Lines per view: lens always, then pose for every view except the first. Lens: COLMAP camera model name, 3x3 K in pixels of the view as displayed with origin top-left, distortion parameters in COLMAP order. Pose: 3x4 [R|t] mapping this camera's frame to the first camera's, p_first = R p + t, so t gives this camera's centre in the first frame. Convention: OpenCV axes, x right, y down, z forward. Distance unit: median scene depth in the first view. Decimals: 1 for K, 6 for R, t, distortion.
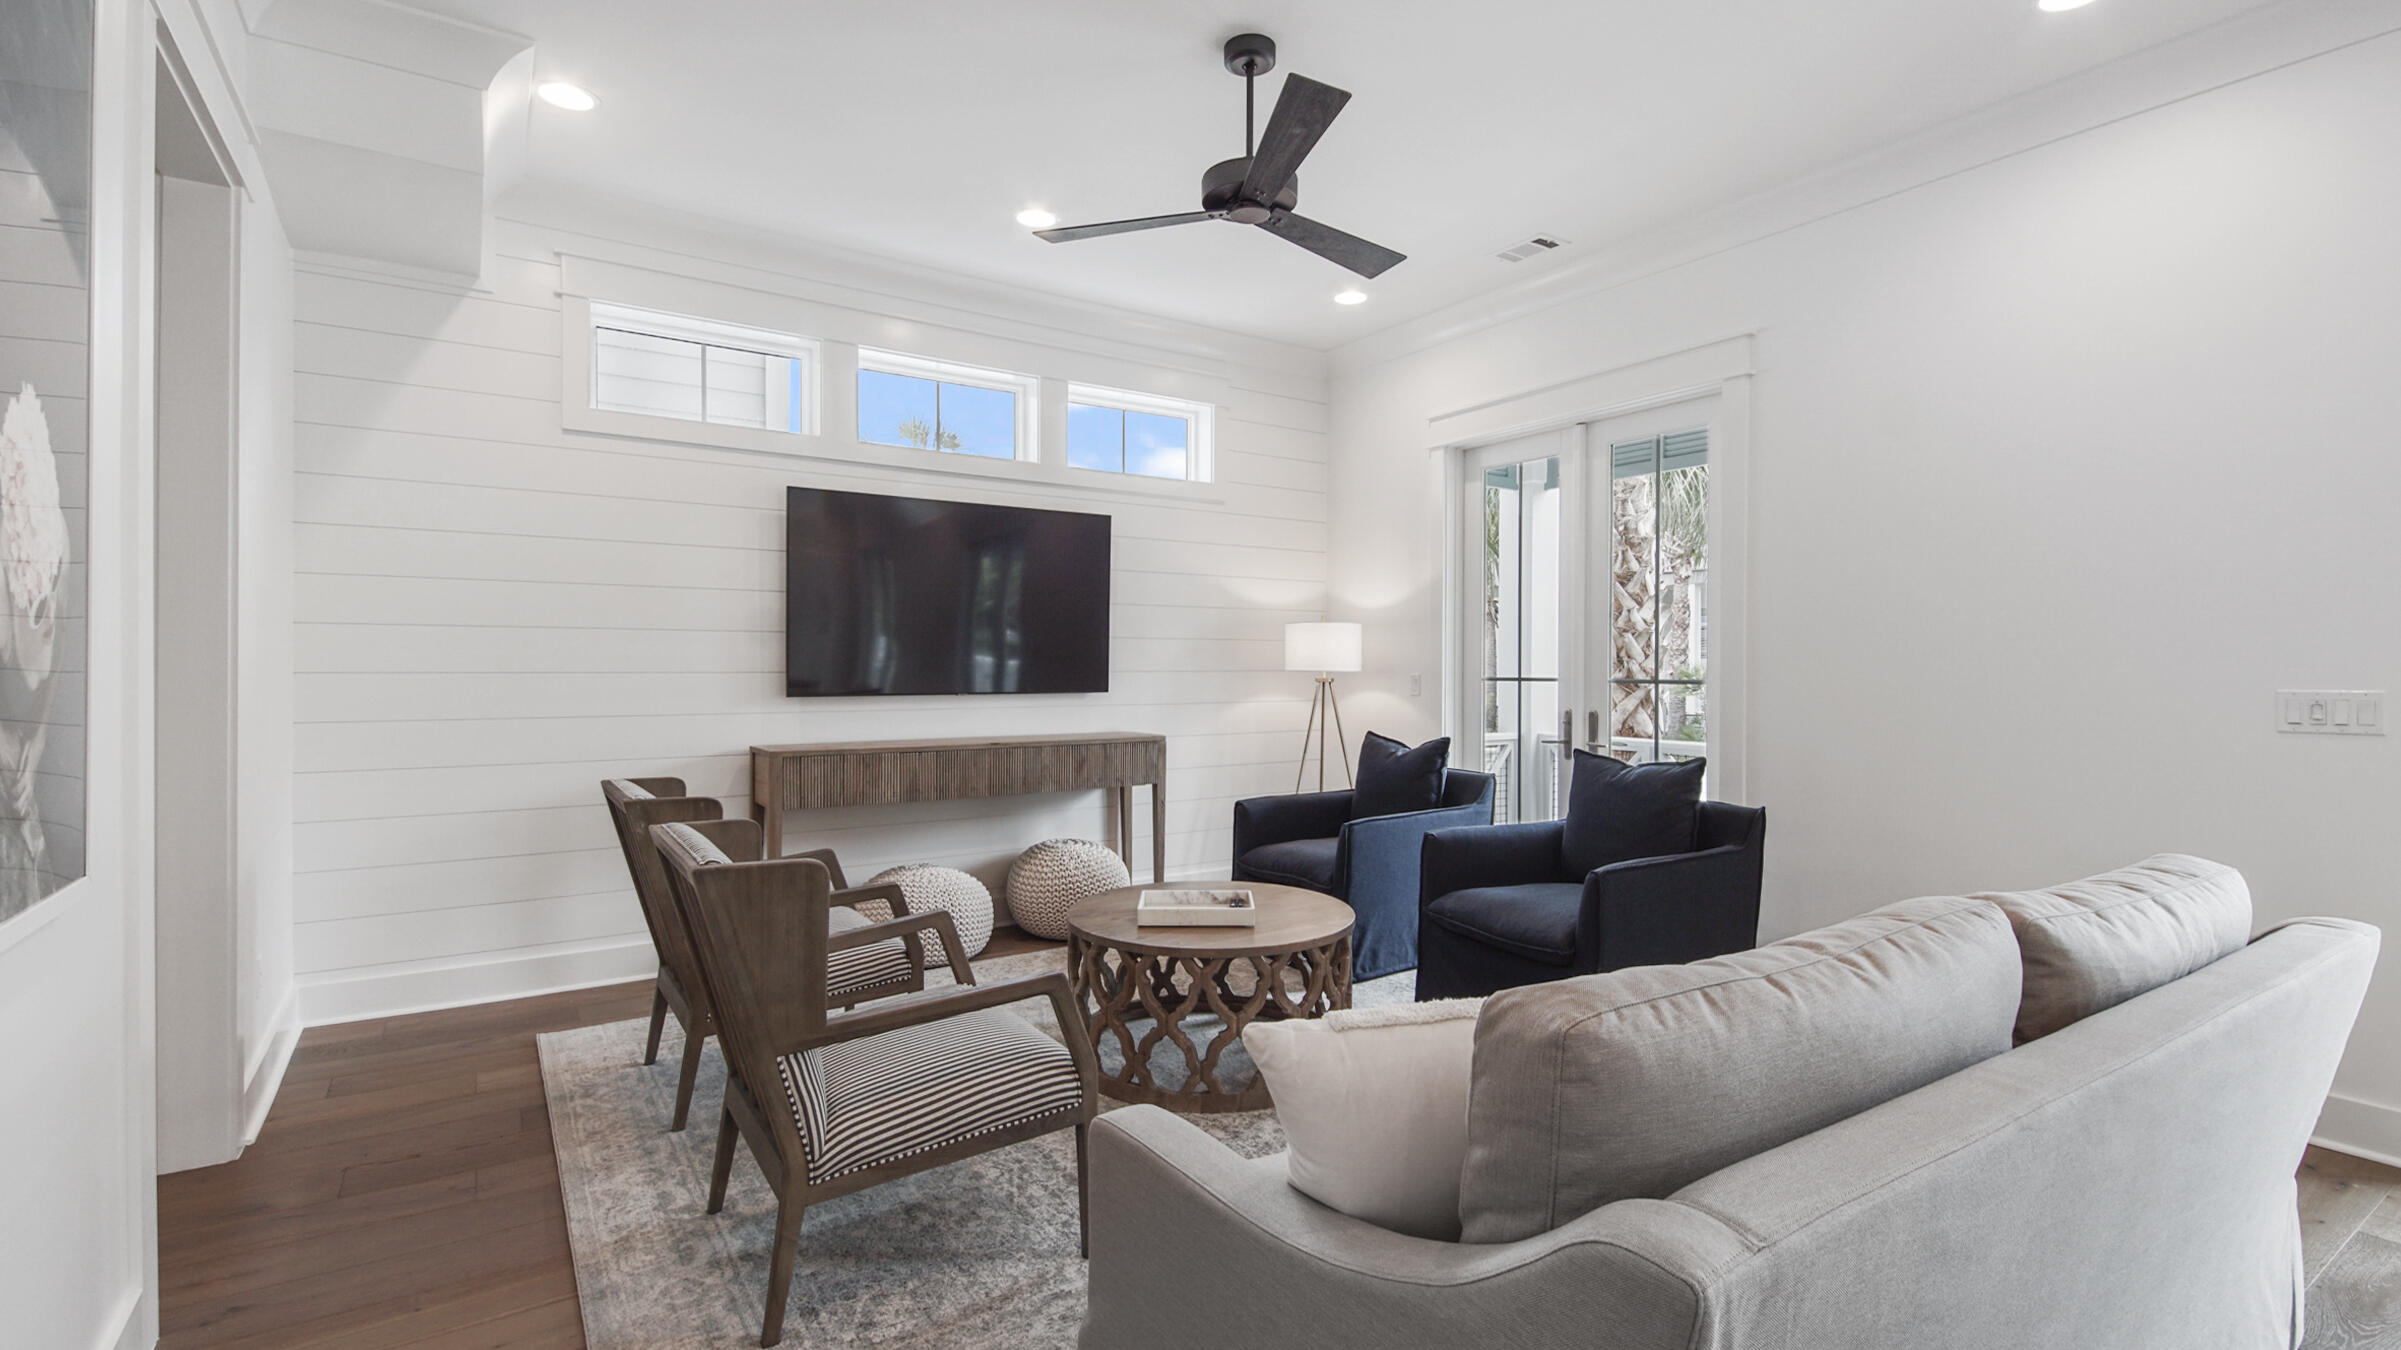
lens RADIAL K [[1083.4, 0, 1205.4], [0, 1083.4, 679.4], [0, 0, 1]] dist [0.017996, -0.005125]
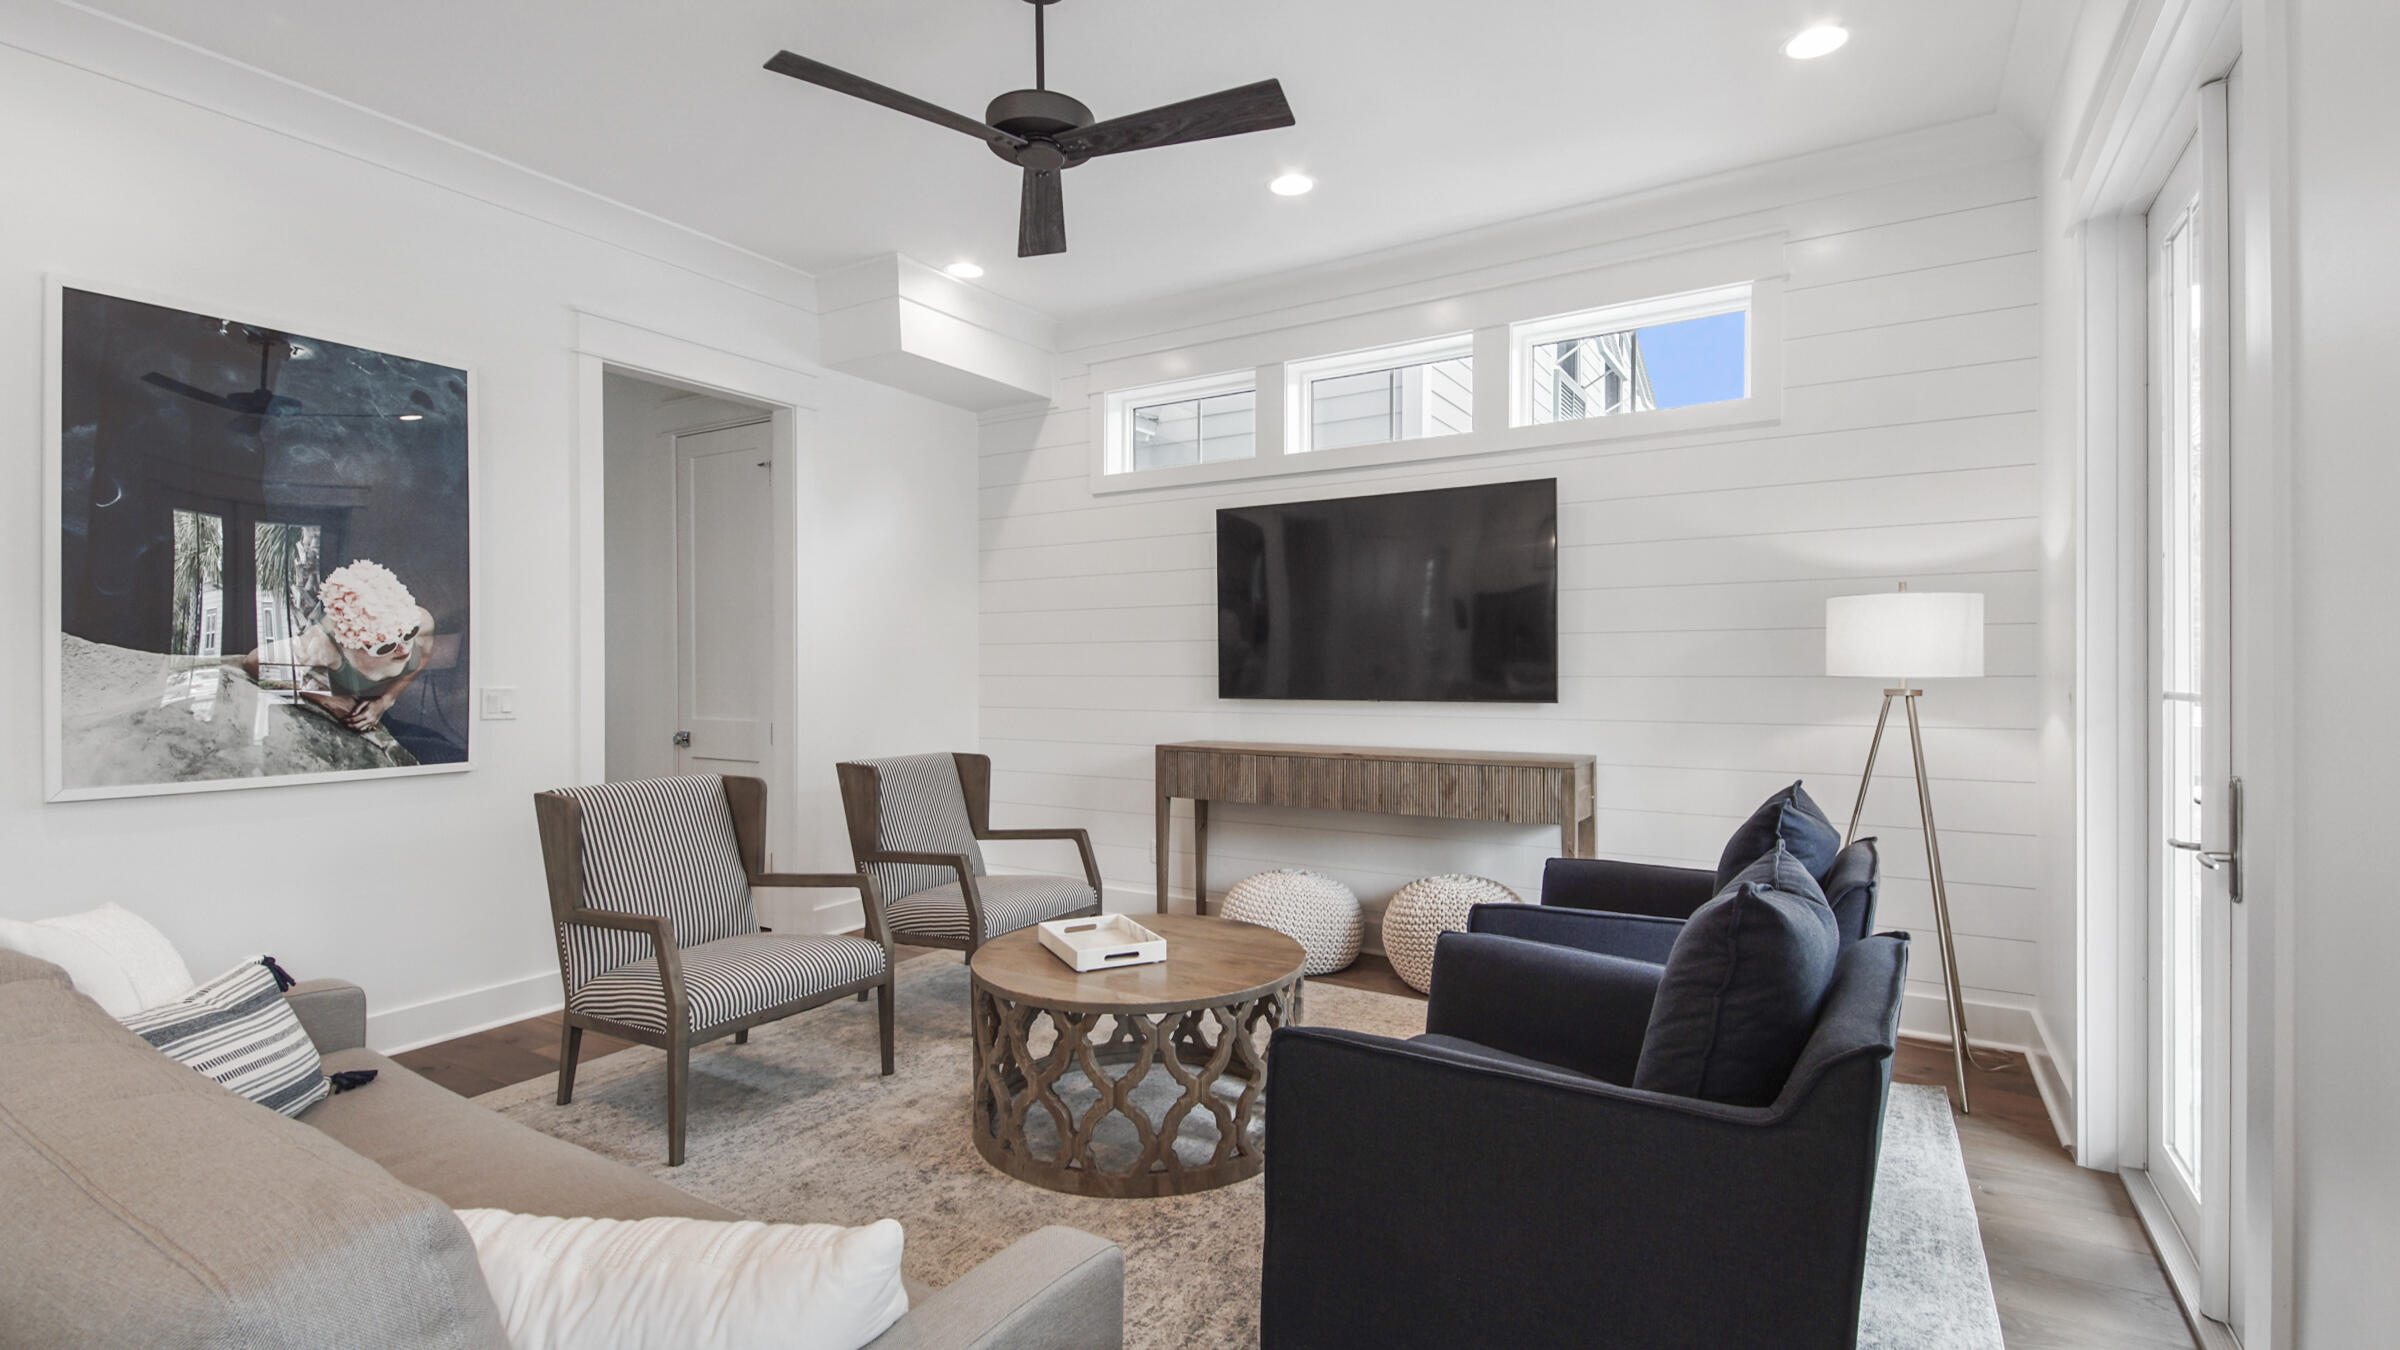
lens RADIAL K [[1082.9, 0, 1196.1], [0, 1082.9, 680.5], [0, 0, 1]] dist [0.017996, -0.005125]
pose [[0.408030, 0.003392, -0.912962, 0.605797], [-0.008784, 0.999961, -0.000210, -0.001817], [0.912926, 0.008106, 0.408044, 0.513720]]
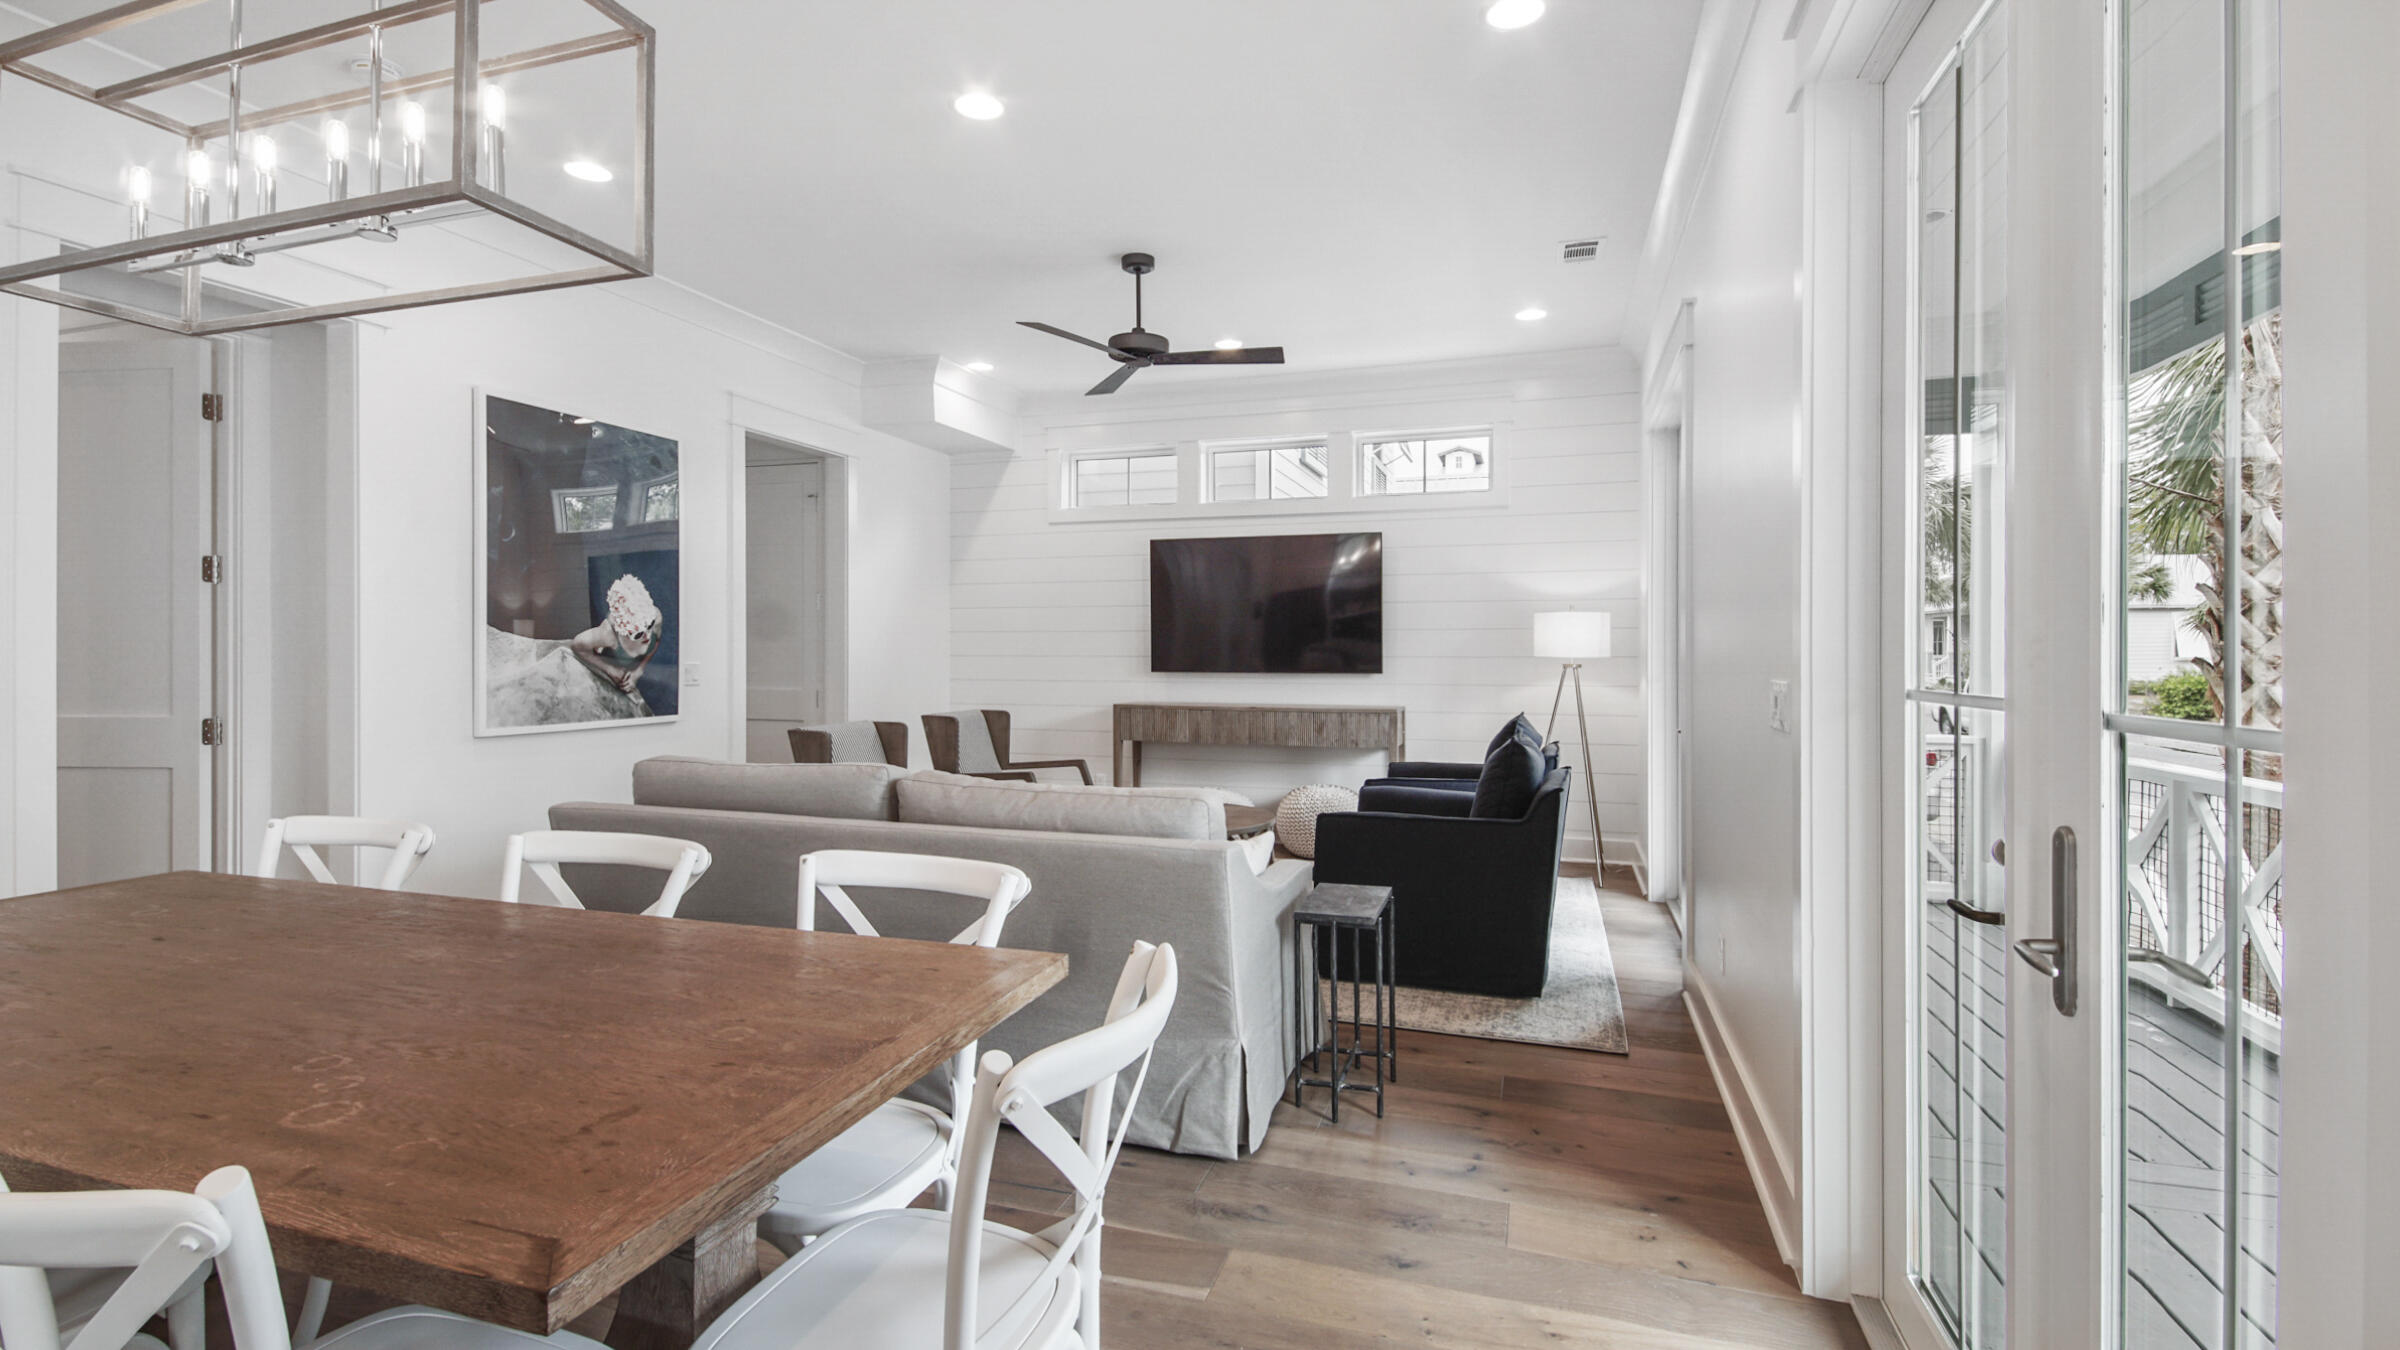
lens RADIAL K [[1082.9, 0, 1202.4], [0, 1082.9, 658.4], [0, 0, 1]] dist [0.017996, -0.005125]
pose [[0.613206, 0.001924, -0.789920, 0.896408], [-0.010663, 0.999926, -0.005841, 0.004356], [0.789851, 0.012005, 0.613182, 0.082568]]
